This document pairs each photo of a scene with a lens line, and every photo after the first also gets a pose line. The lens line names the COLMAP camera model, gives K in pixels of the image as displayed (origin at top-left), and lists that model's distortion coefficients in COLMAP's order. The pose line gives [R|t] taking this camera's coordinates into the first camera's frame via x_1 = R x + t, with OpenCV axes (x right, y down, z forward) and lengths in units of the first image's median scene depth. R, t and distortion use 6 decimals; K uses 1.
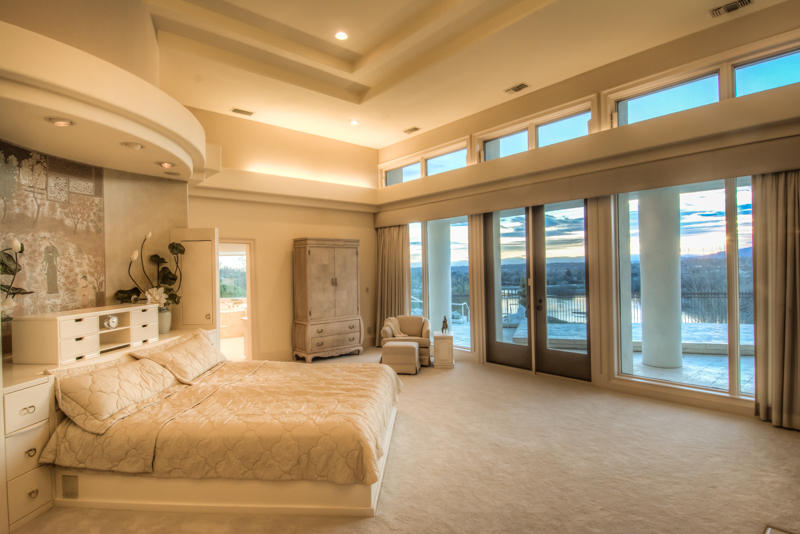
lens RADIAL K [[415.2, 0, 403.5], [0, 415.2, 271.5], [0, 0, 1]] dist [-0.003060, -0.007750]
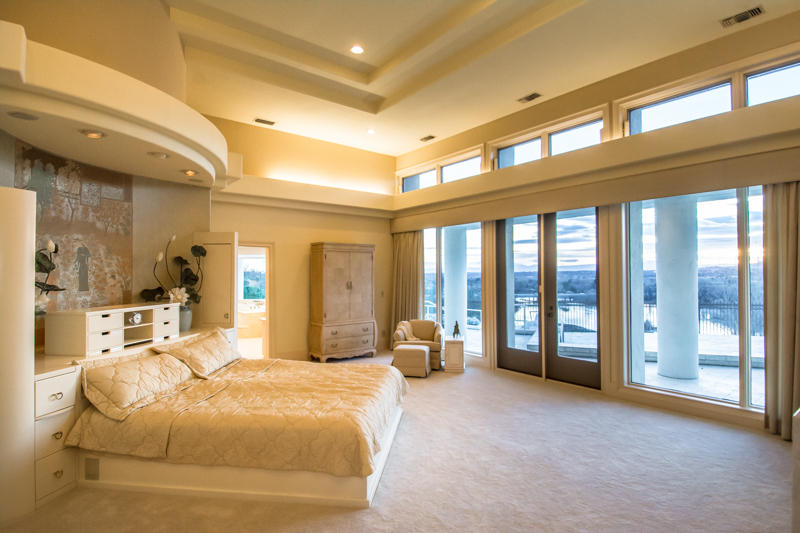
lens RADIAL K [[415.1, 0, 405.0], [0, 415.1, 271.0], [0, 0, 1]] dist [-0.002566, -0.004216]
pose [[0.998520, 0.015887, -0.052016, 0.040244], [-0.016590, 0.999776, -0.013110, 0.000953], [0.051796, 0.013954, 0.998560, -0.034092]]
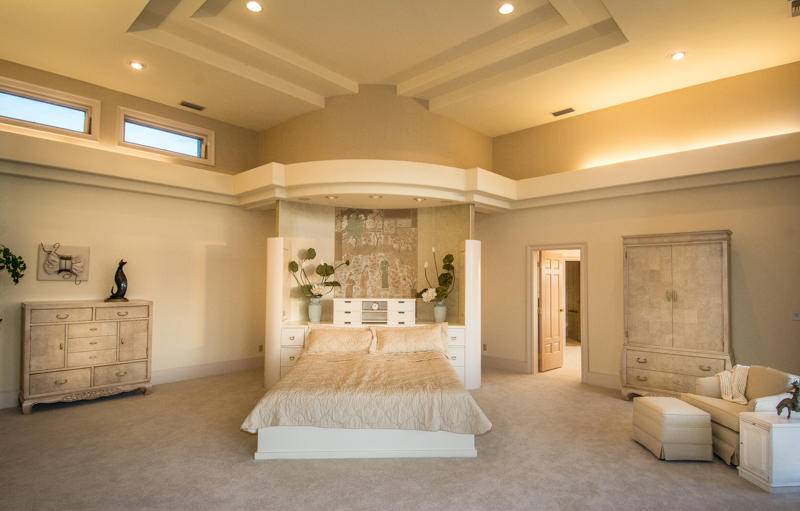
lens RADIAL K [[429.9, 0, 405.5], [0, 429.9, 268.6], [0, 0, 1]] dist [-0.001673, -0.001823]
pose [[0.078207, -0.006963, -0.996913, 0.869798], [-0.014289, 0.999865, -0.008104, -0.013828], [0.996835, 0.014879, 0.078097, 0.858944]]
